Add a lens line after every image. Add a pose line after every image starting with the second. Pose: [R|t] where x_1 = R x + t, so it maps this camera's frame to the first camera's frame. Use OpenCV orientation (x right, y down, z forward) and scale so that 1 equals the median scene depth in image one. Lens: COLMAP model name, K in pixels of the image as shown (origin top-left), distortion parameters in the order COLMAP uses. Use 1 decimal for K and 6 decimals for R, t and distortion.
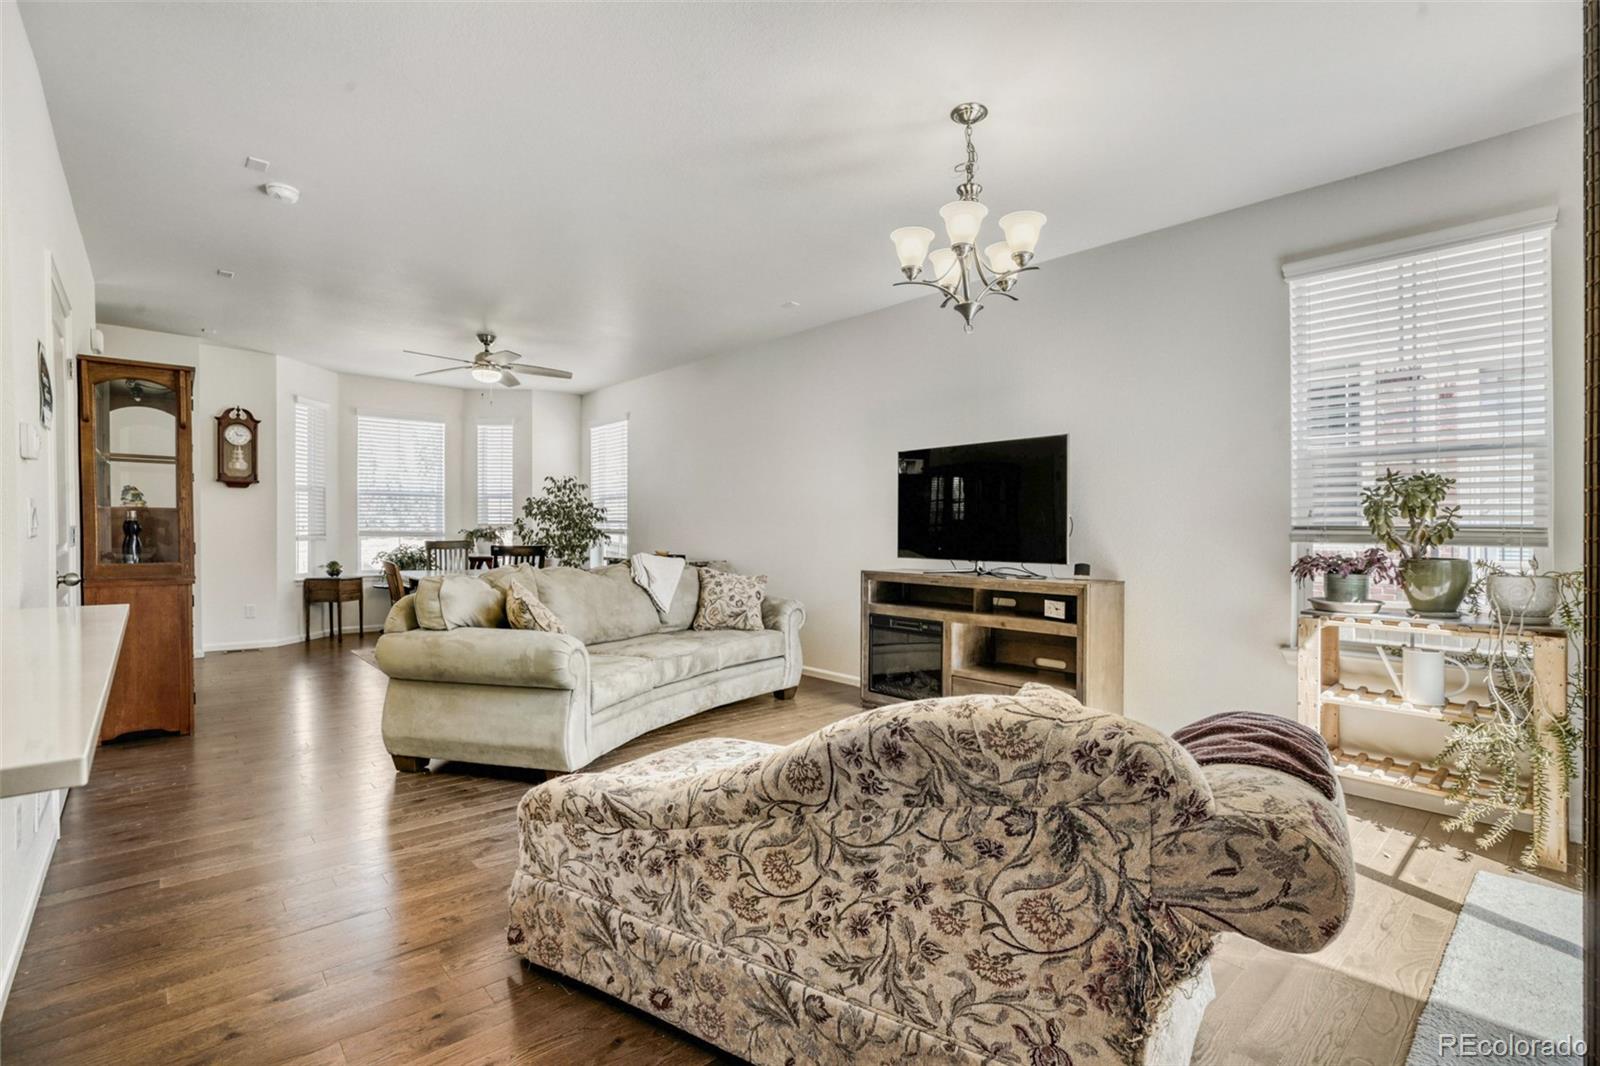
lens RADIAL K [[748.7, 0, 804.0], [0, 748.7, 536.1], [0, 0, 1]] dist [-0.004946, 0.000277]
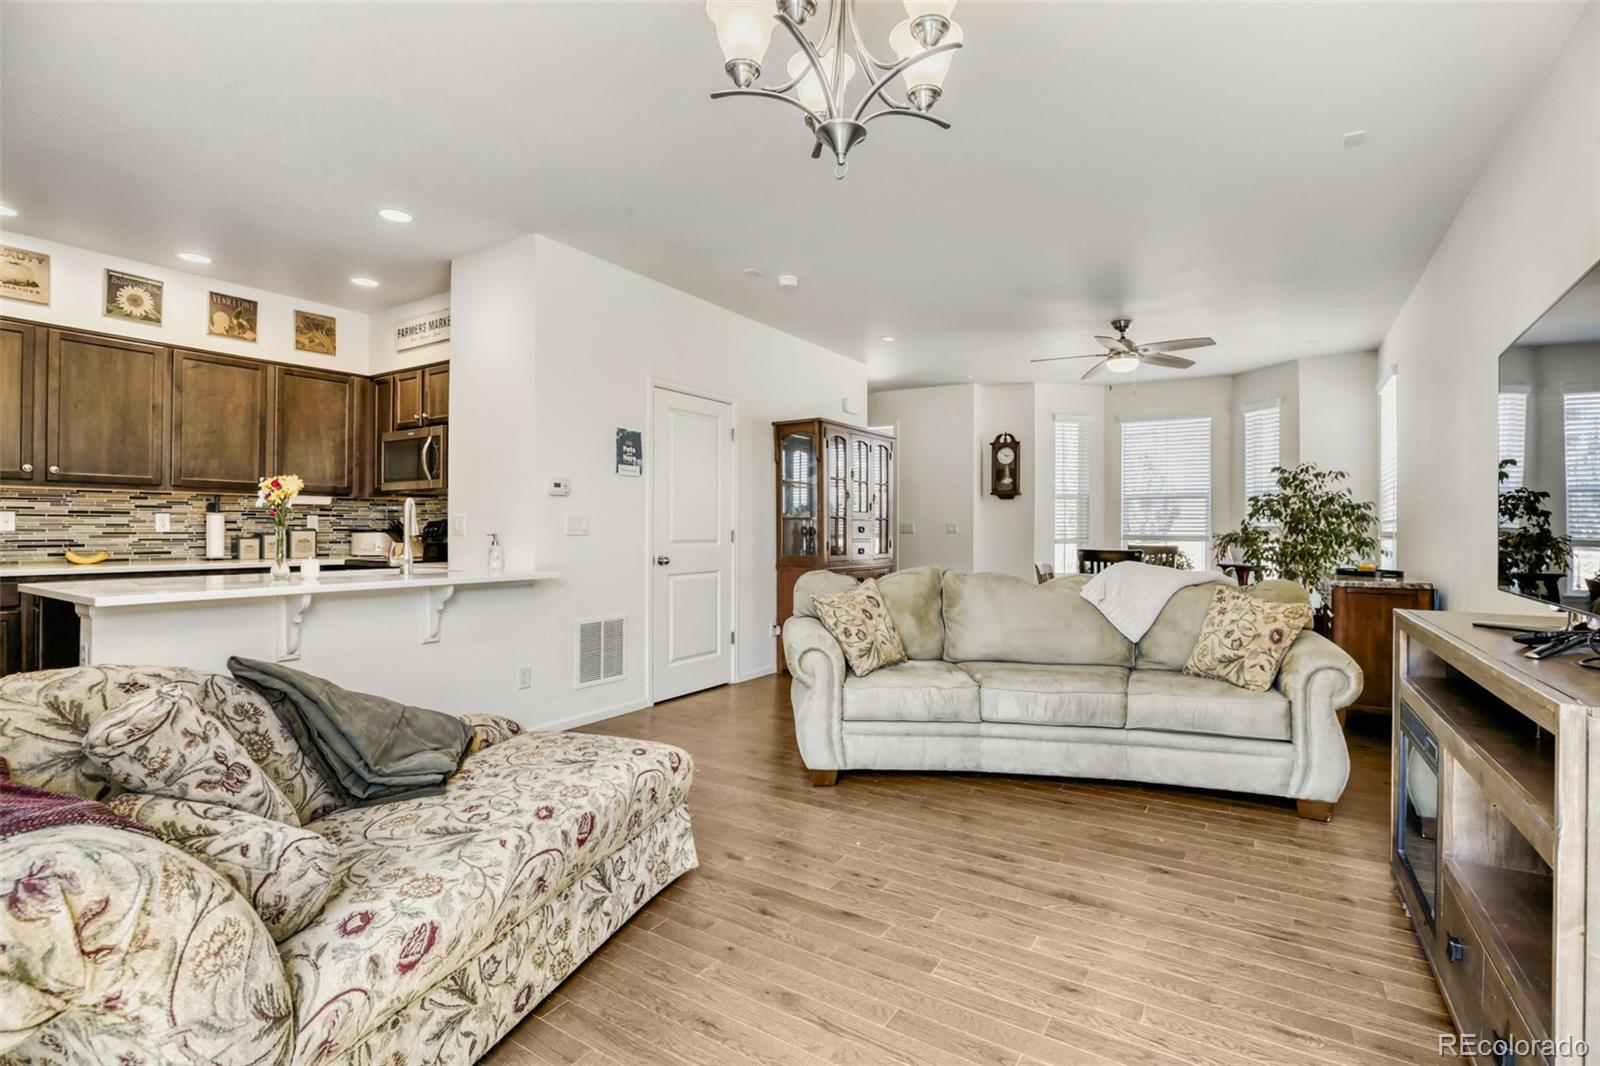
lens RADIAL K [[748.7, 0, 804.6], [0, 748.7, 529.2], [0, 0, 1]] dist [-0.004946, 0.000277]
pose [[0.290638, -0.009288, -0.956788, 0.313087], [-0.007402, 0.999901, -0.011955, 0.001007], [0.956805, 0.010557, 0.290540, 0.335657]]
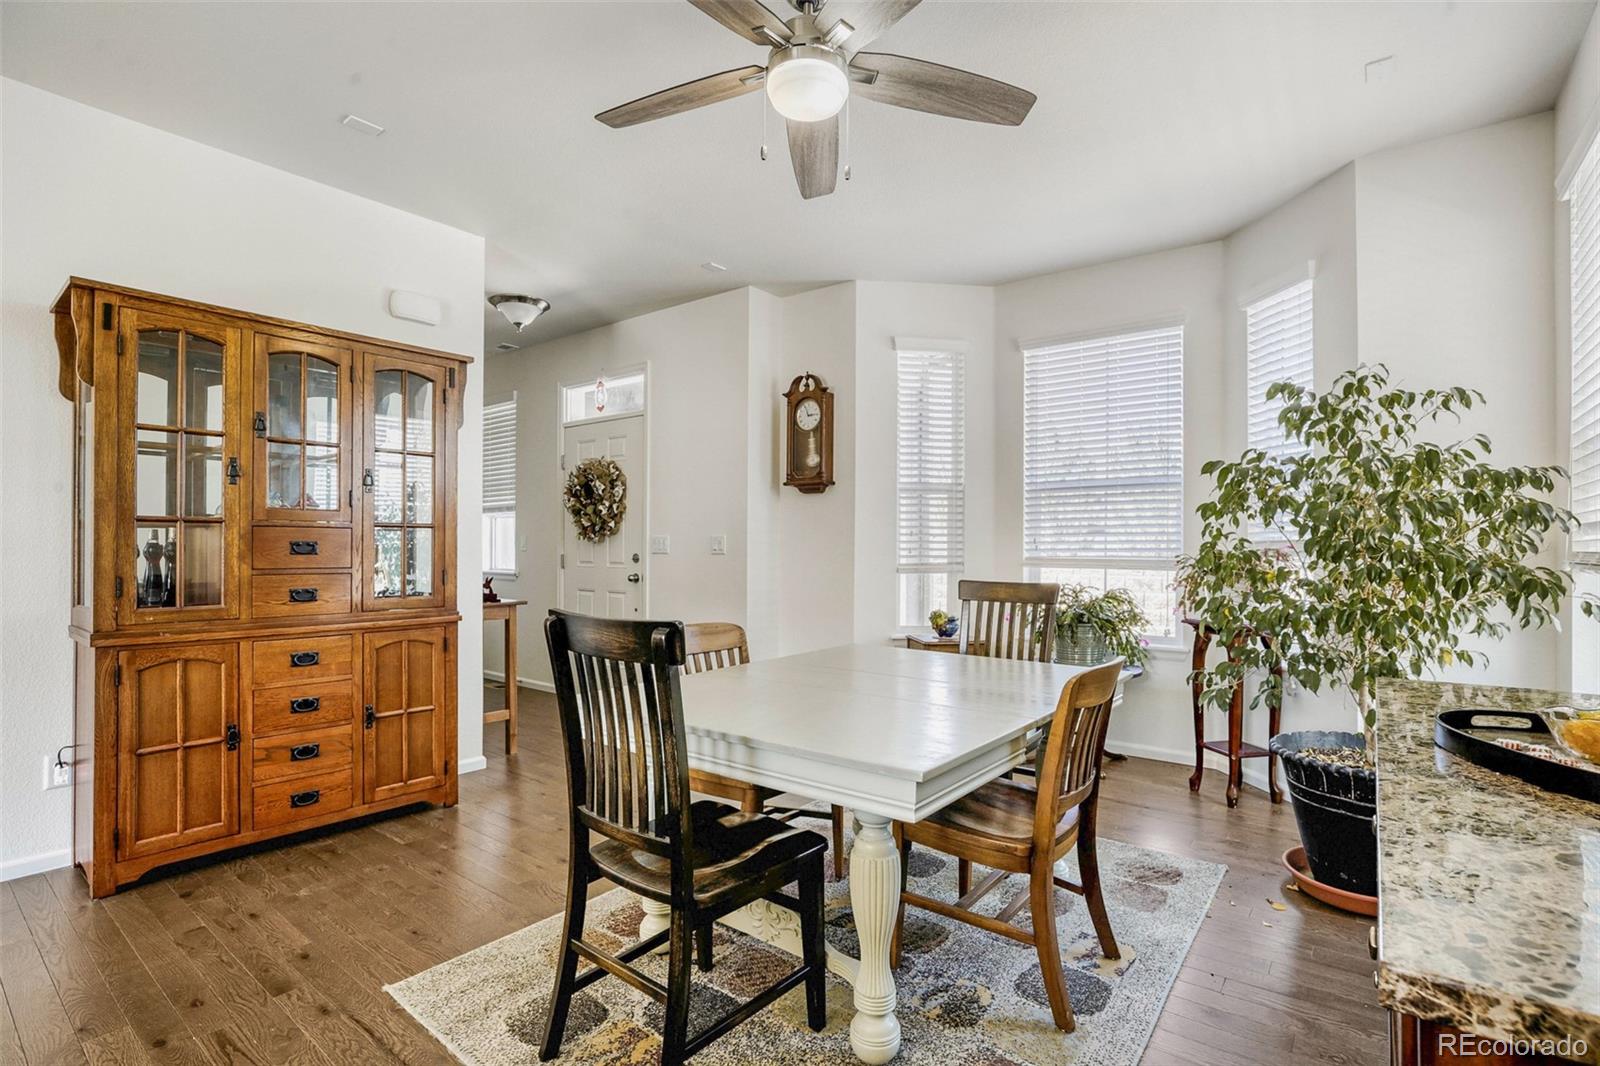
lens RADIAL K [[748.7, 0, 799.0], [0, 748.7, 546.8], [0, 0, 1]] dist [-0.004946, 0.000277]
pose [[0.192564, -0.009250, -0.981241, -0.094219], [-0.006327, 0.999923, -0.010667, -0.008468], [0.981264, 0.008262, 0.192491, 0.866847]]
